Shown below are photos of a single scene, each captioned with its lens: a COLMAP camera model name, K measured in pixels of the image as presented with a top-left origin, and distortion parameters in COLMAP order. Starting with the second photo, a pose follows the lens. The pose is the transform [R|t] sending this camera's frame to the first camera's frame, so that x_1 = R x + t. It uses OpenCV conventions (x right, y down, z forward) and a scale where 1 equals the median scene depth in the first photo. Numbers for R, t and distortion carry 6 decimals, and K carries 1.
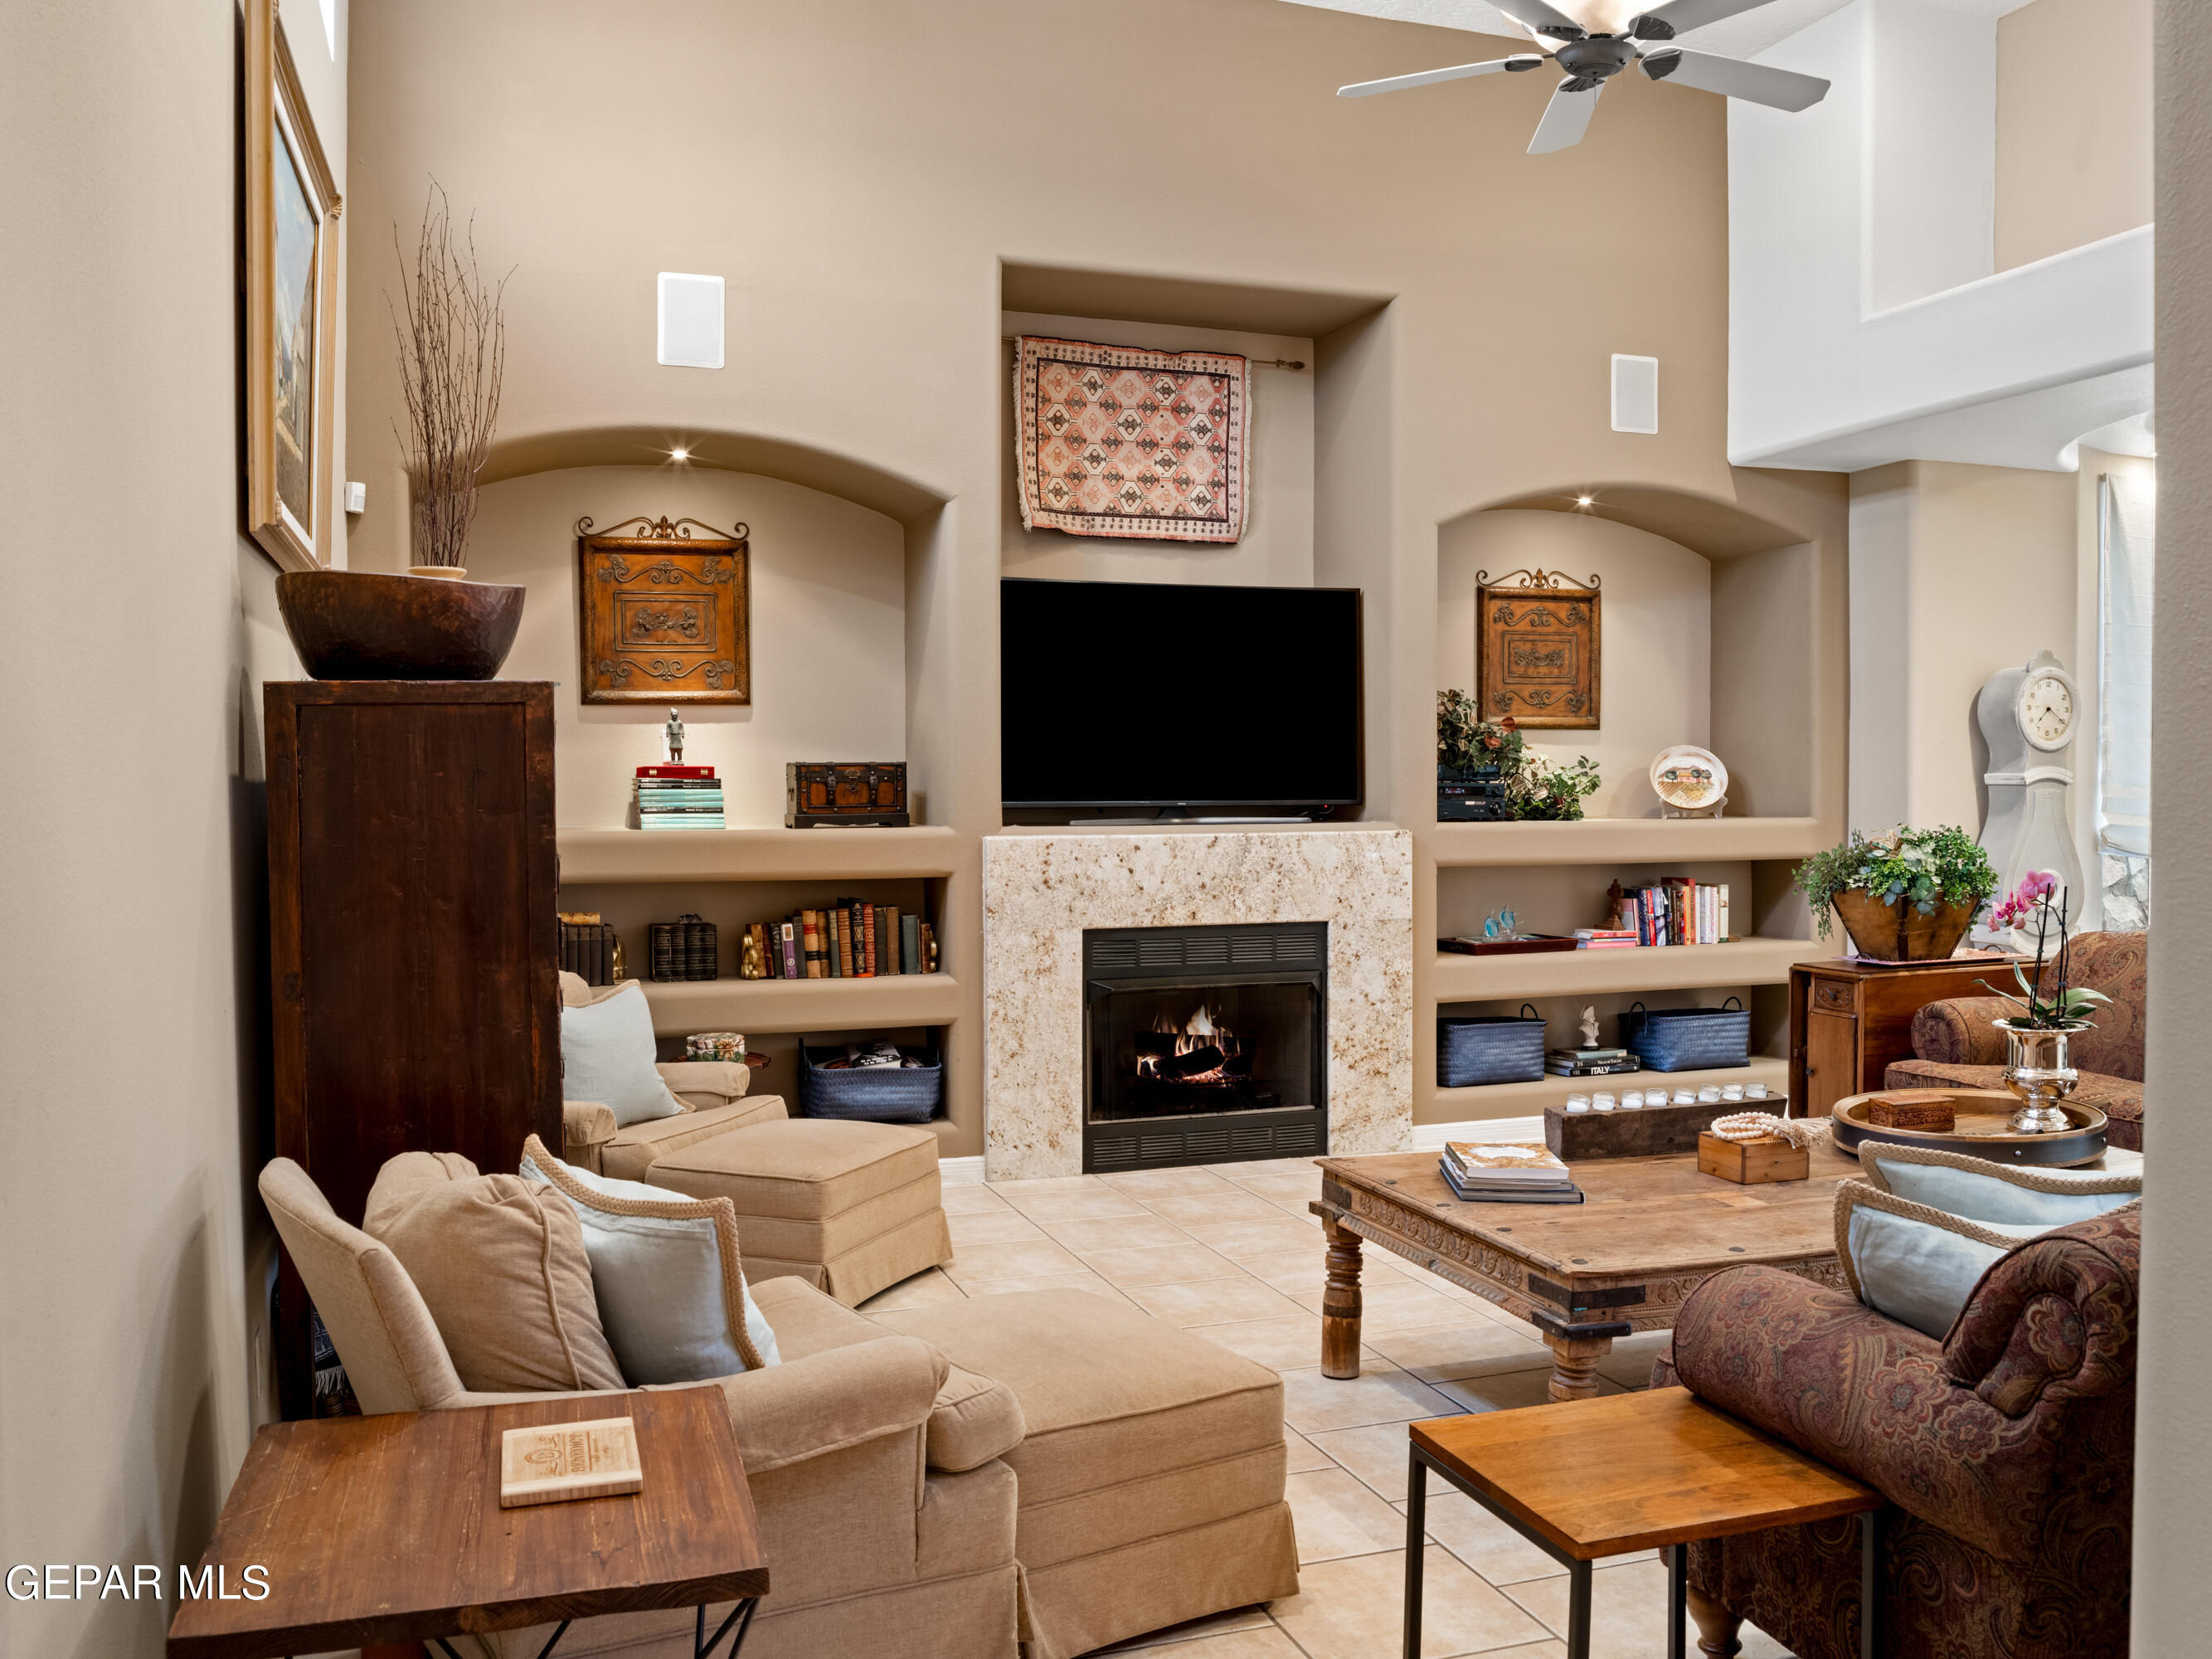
lens RADIAL K [[1851.1, 0, 1135.7], [0, 1851.1, 871.5], [0, 0, 1]] dist [-0.097611, 0.077814]
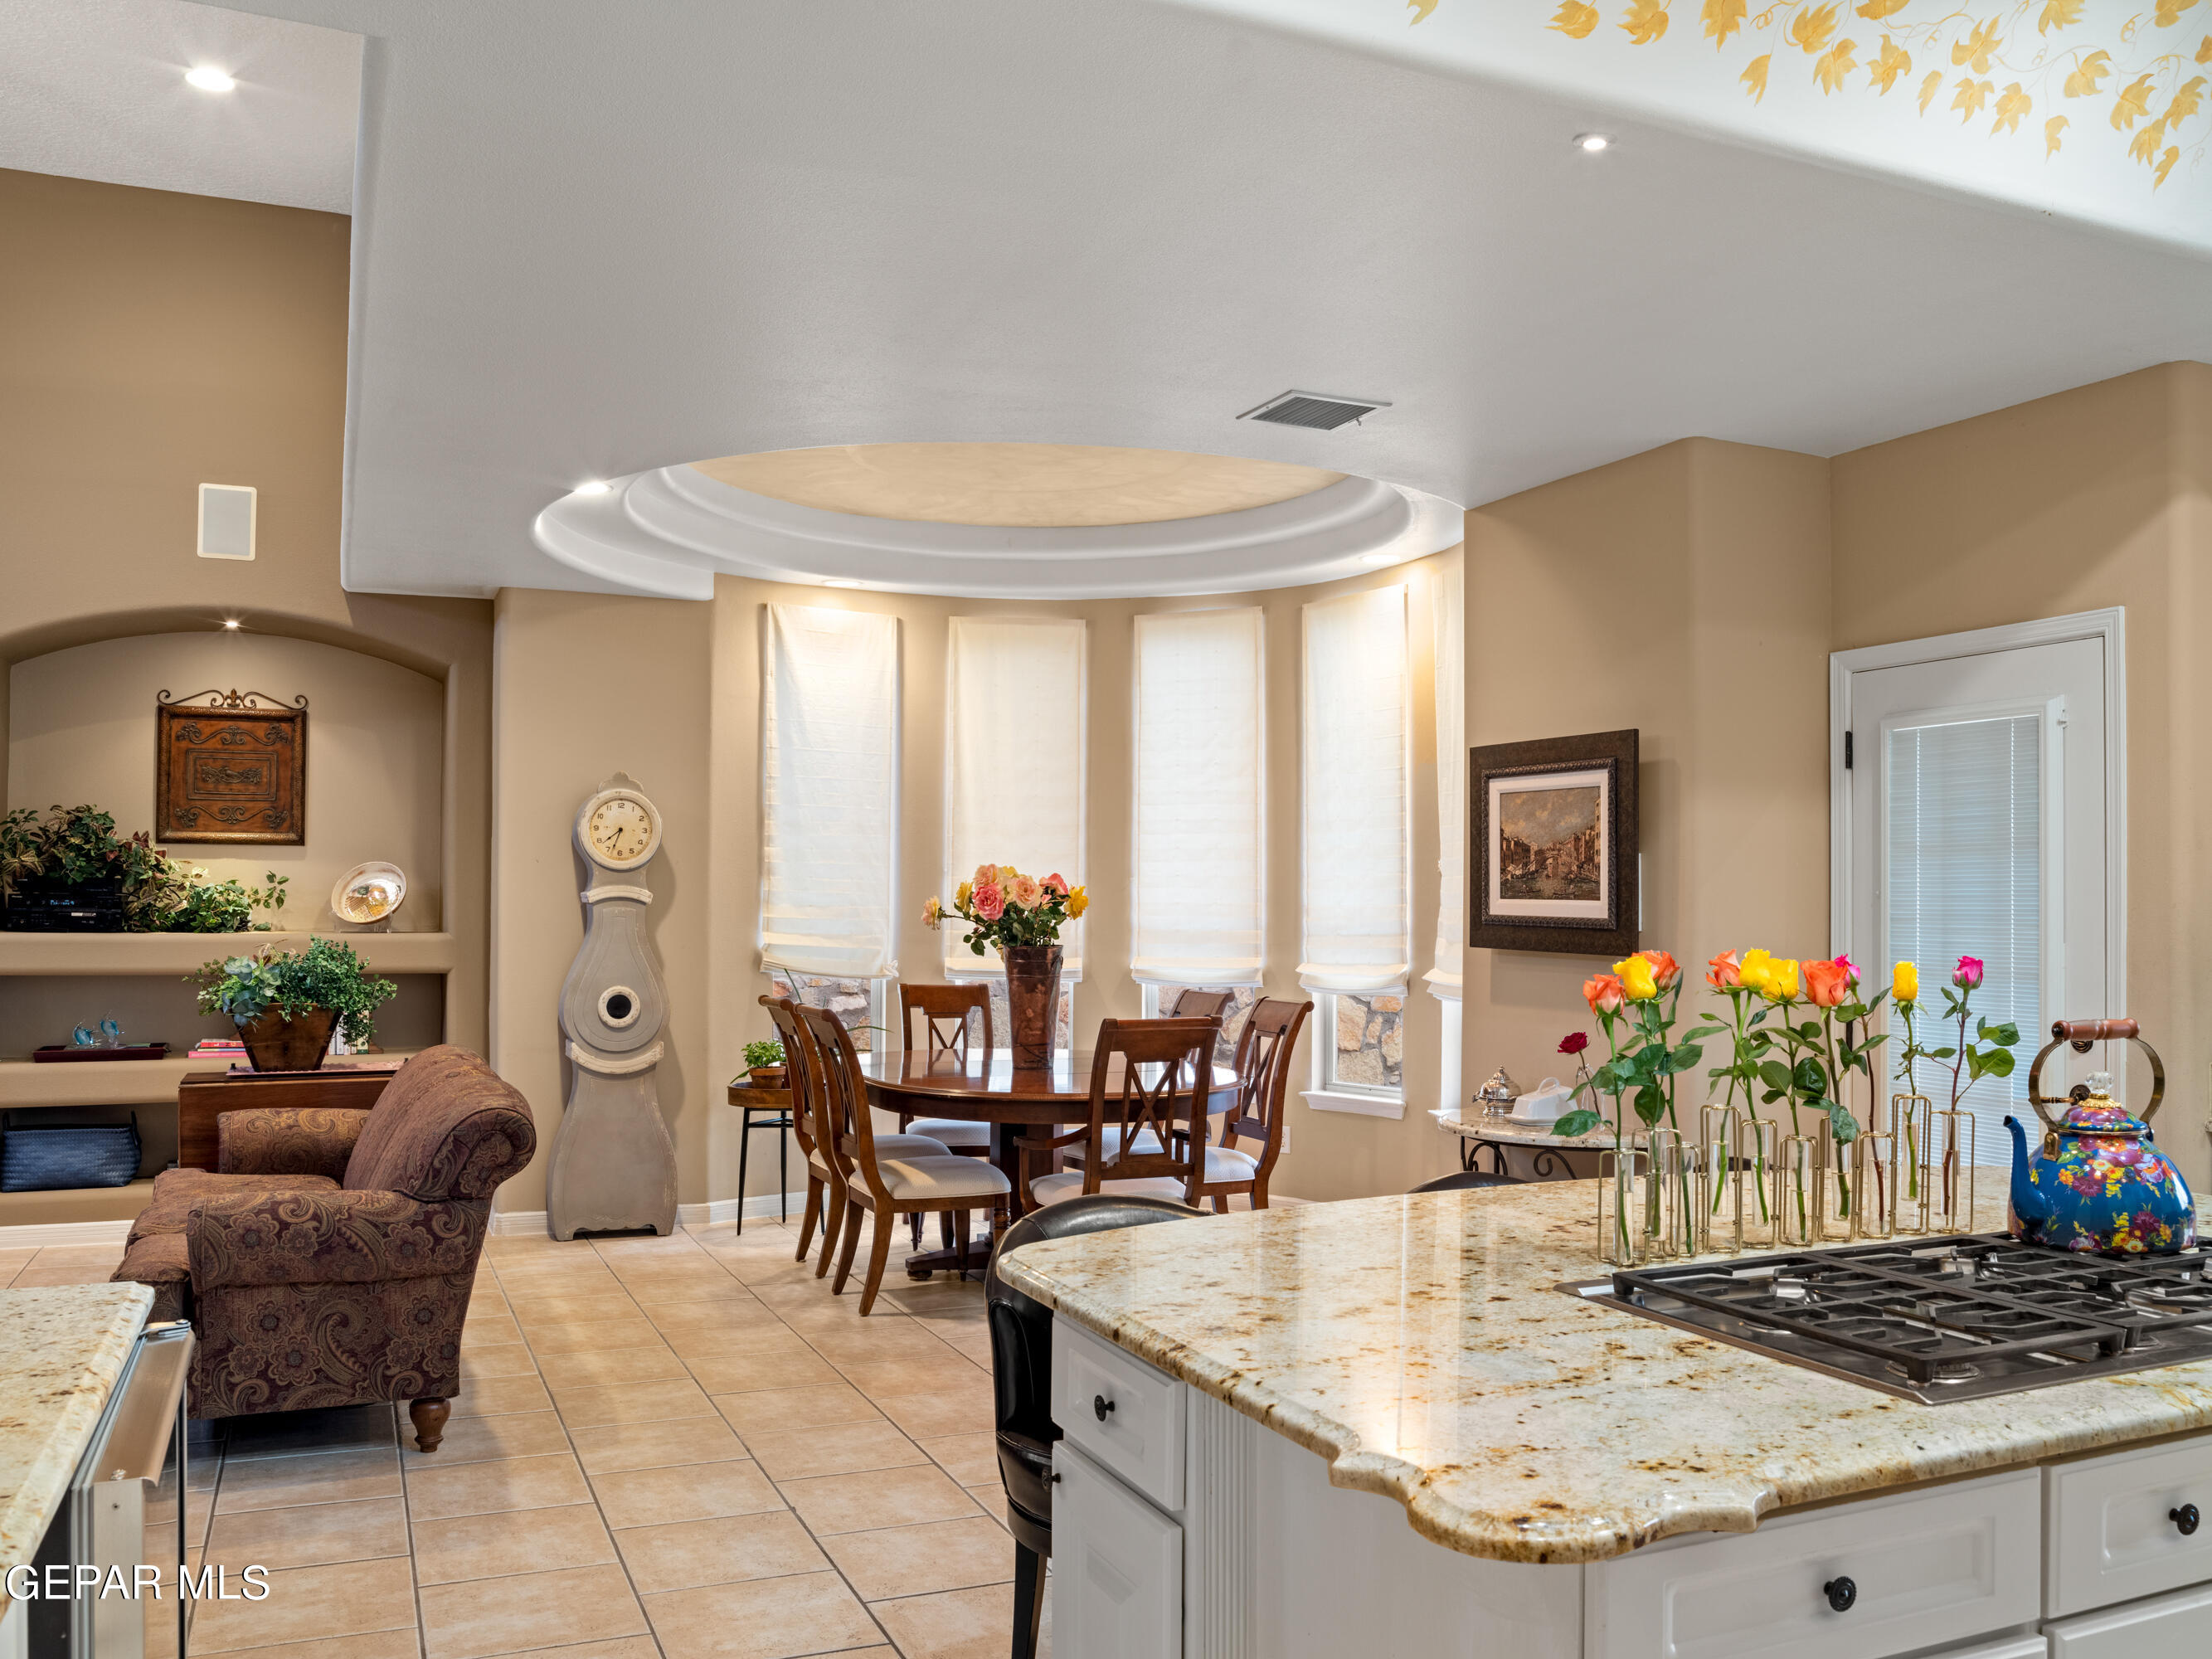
lens RADIAL K [[1838.8, 0, 1132.8], [0, 1838.8, 883.8], [0, 0, 1]] dist [-0.089757, 0.067663]
pose [[0.996593, 0.014514, 0.081194, 0.766753], [-0.009817, 0.998272, -0.057945, -0.002246], [-0.081894, 0.056950, 0.995013, -0.051063]]
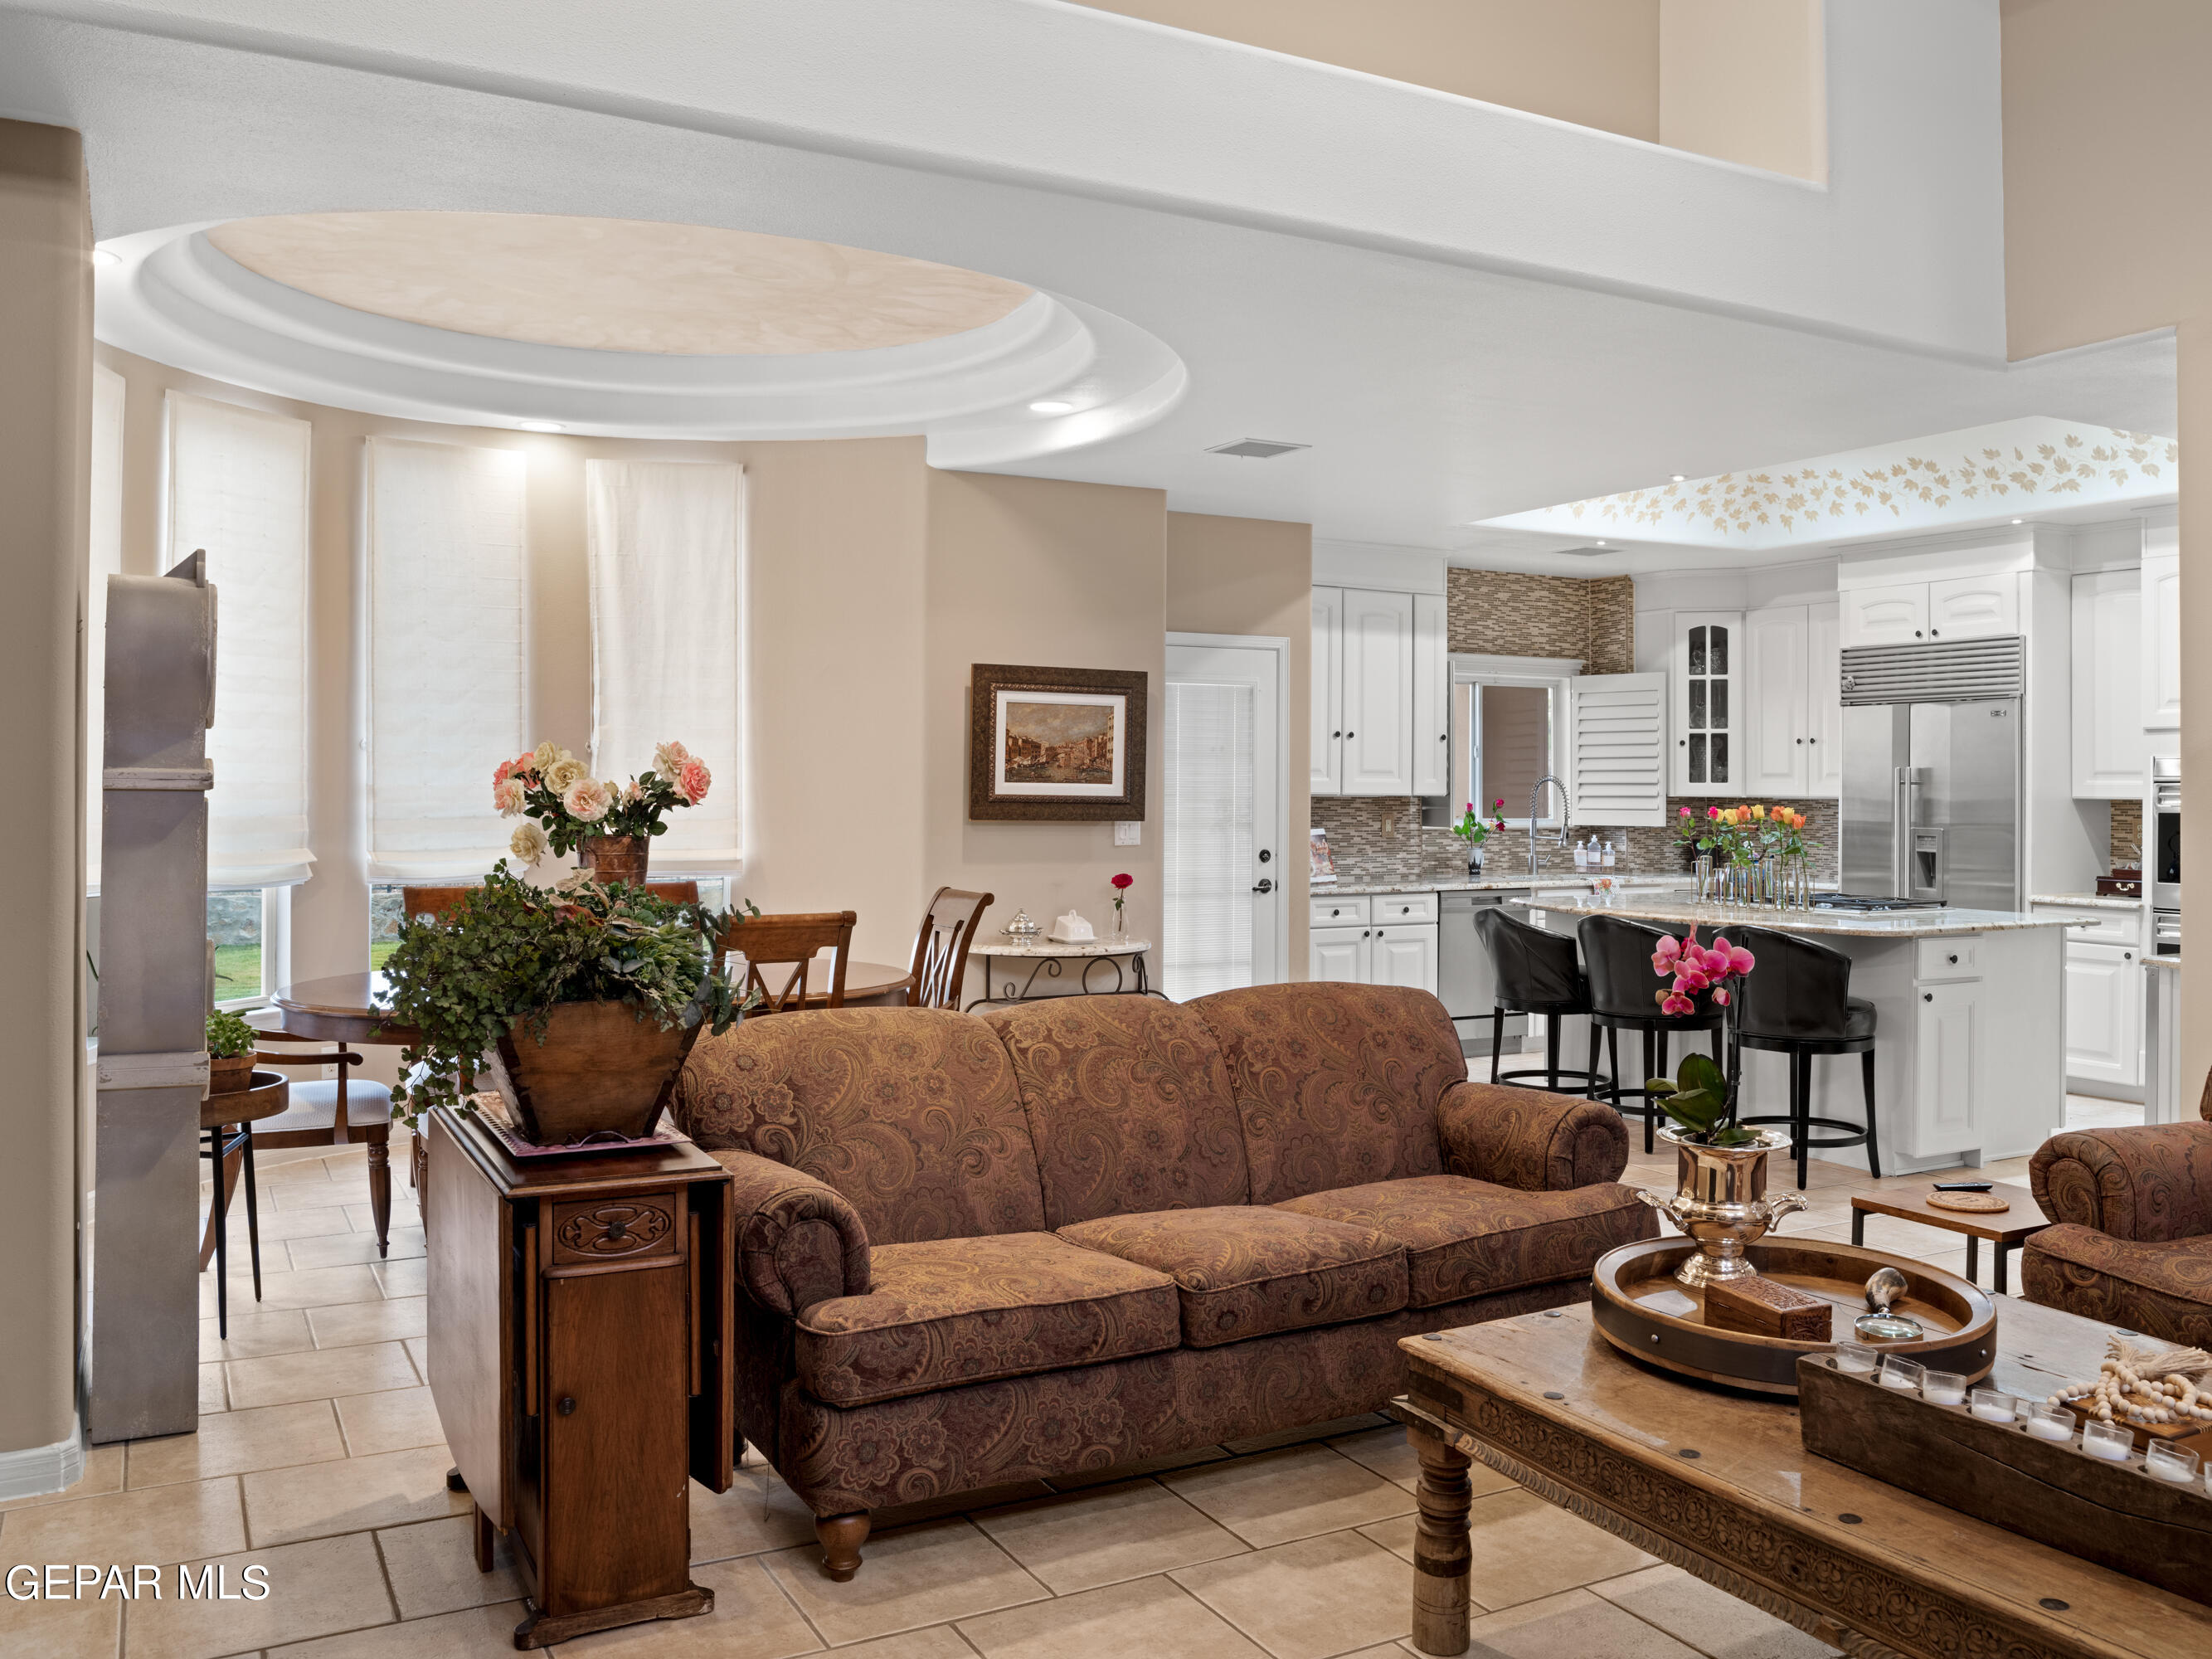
lens RADIAL K [[1836.3, 0, 1148.2], [0, 1836.3, 787.0], [0, 0, 1]] dist [-0.086714, 0.063136]
pose [[-0.162128, 0.005338, 0.986755, -0.106682], [0.040723, 0.999170, 0.001286, -0.040711], [-0.985929, 0.040393, -0.162211, 0.866367]]
